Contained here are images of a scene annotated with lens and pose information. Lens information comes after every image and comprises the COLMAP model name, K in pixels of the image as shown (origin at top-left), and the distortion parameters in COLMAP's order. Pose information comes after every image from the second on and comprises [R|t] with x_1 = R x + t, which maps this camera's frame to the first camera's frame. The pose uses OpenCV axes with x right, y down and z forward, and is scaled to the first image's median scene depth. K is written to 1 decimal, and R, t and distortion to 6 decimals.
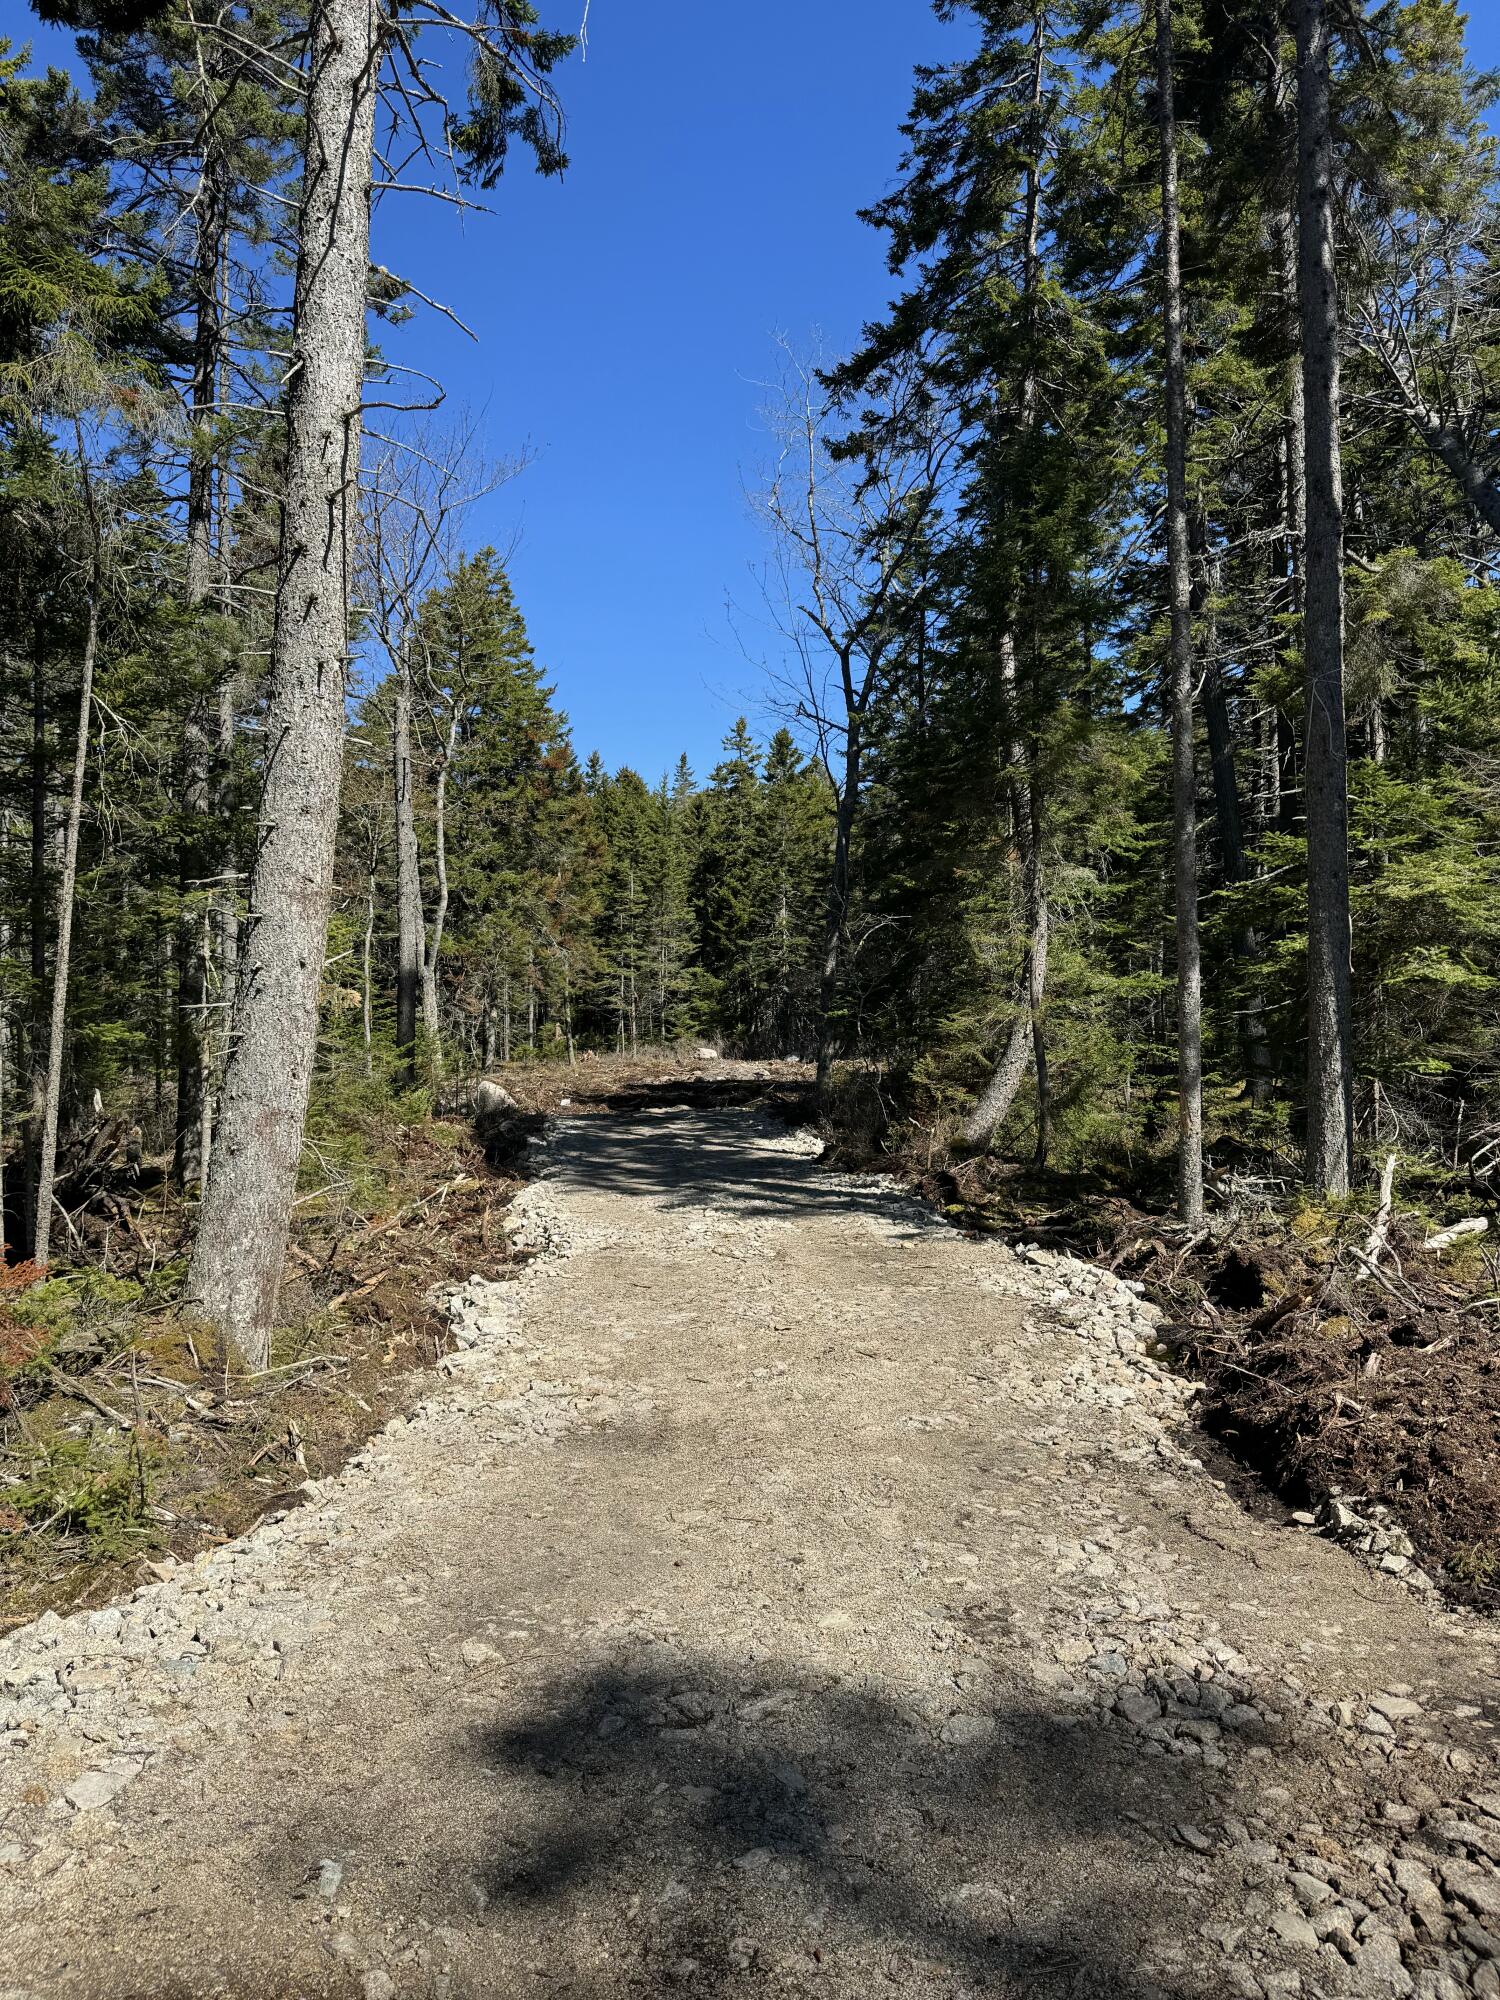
lens RADIAL K [[1399.7, 0, 749.1], [0, 1399.7, 1001.7], [0, 0, 1]] dist [0.007471, 0.000541]
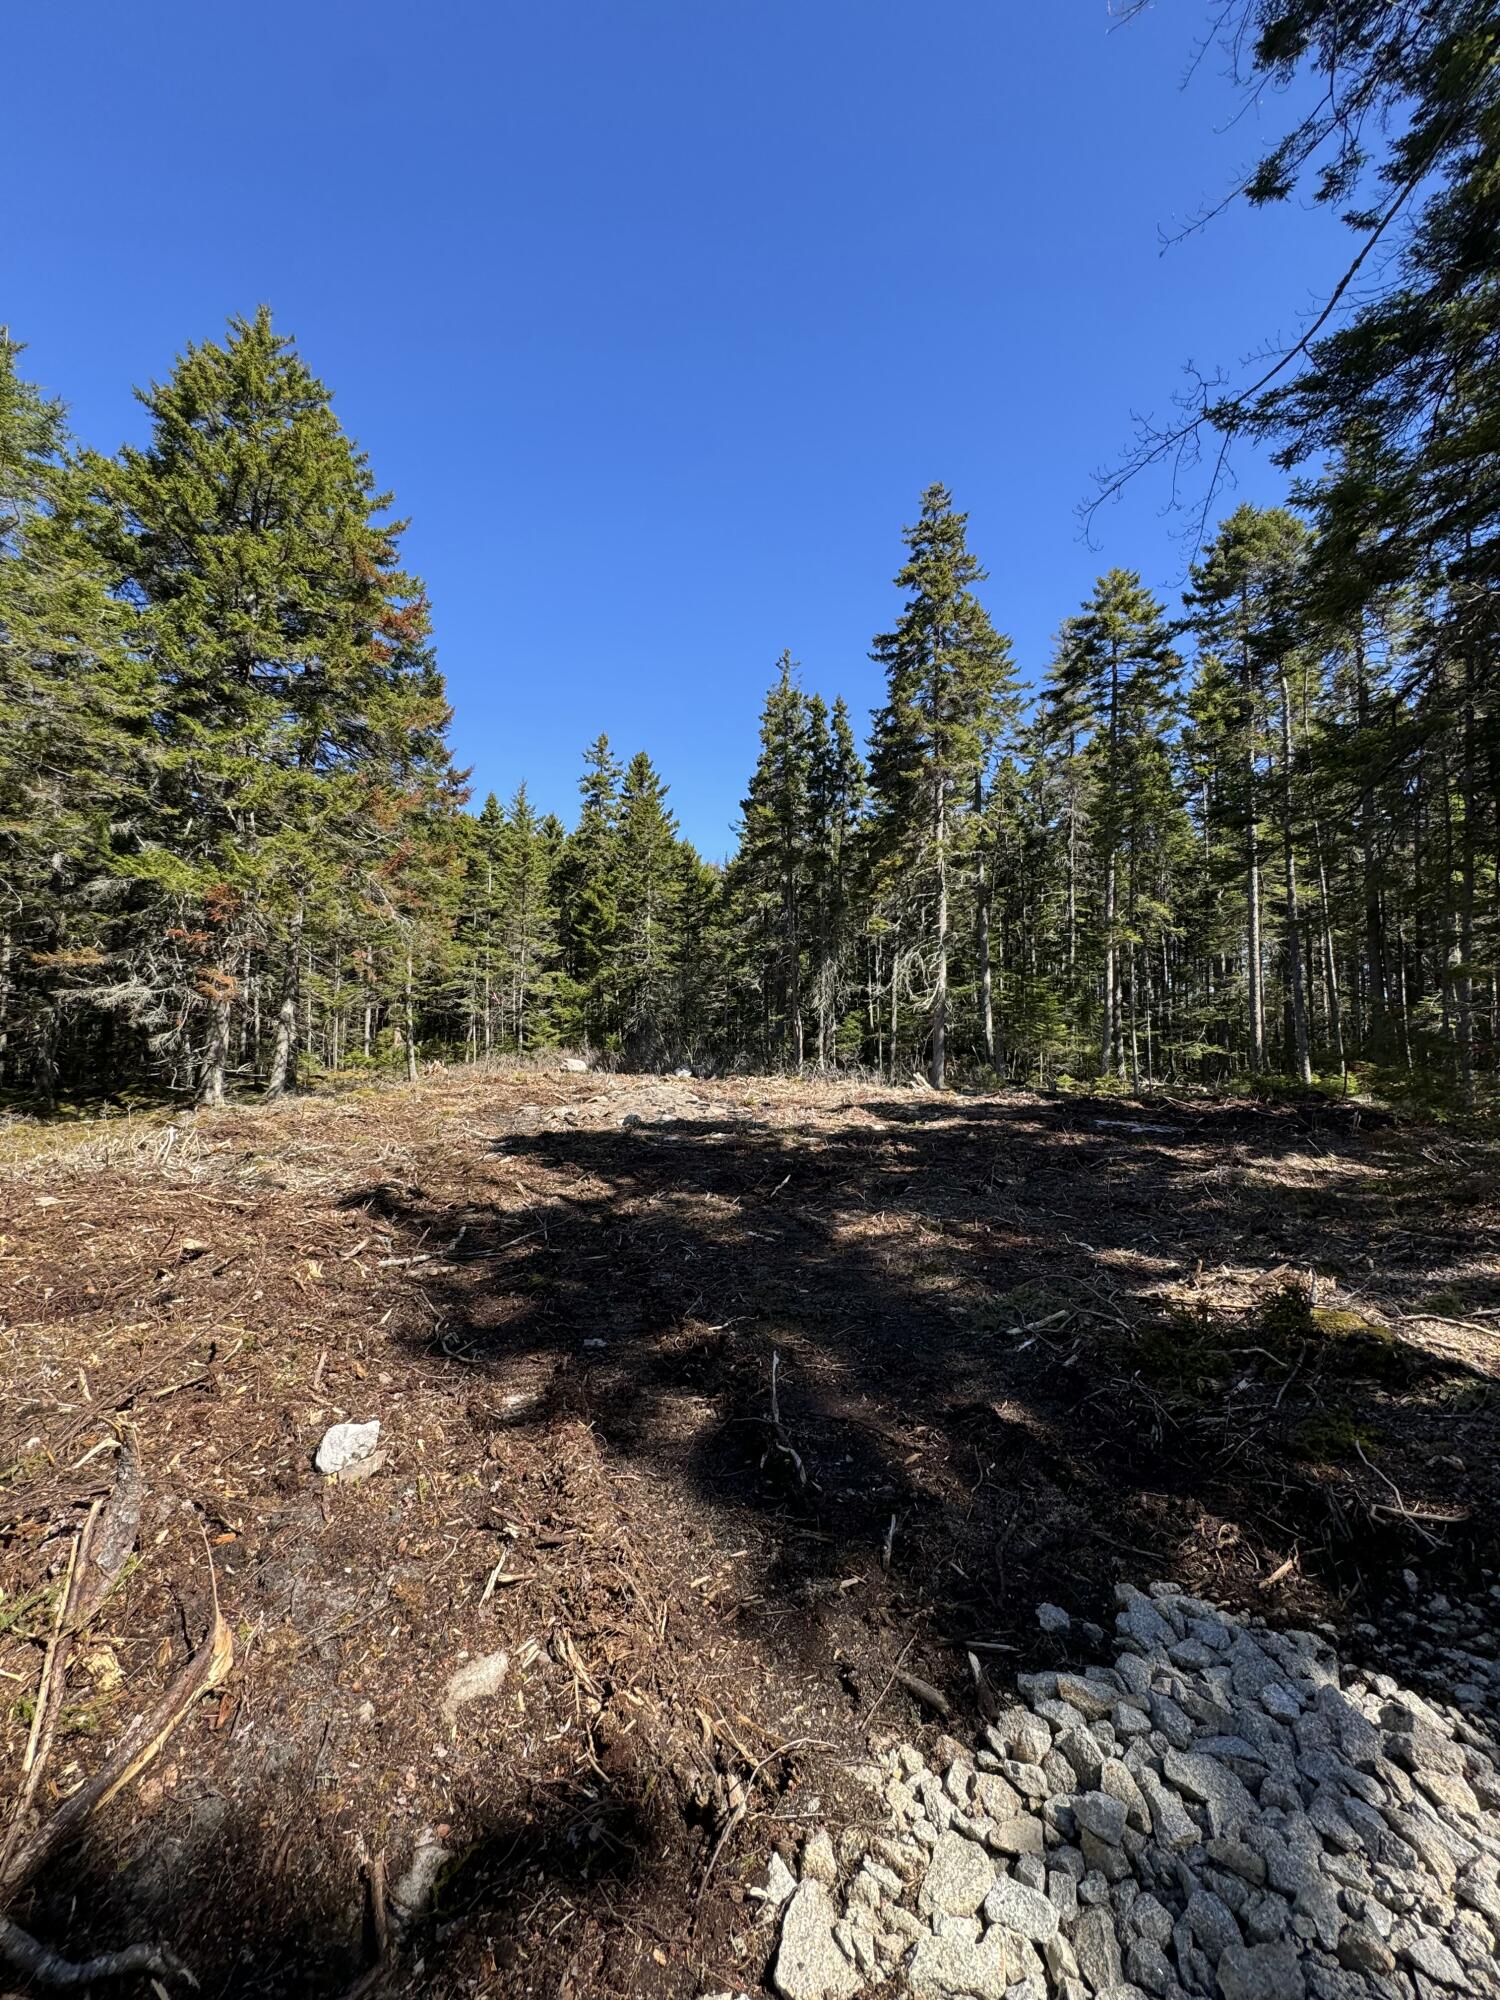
lens RADIAL K [[800.7, 0, 755.9], [0, 800.7, 995.9], [0, 0, 1]] dist [-0.004649, -0.000199]
pose [[0.960521, 0.032969, 0.276248, -0.058495], [-0.023390, 0.999008, -0.037899, 0.009079], [-0.277224, 0.029941, 0.960339, 0.450449]]
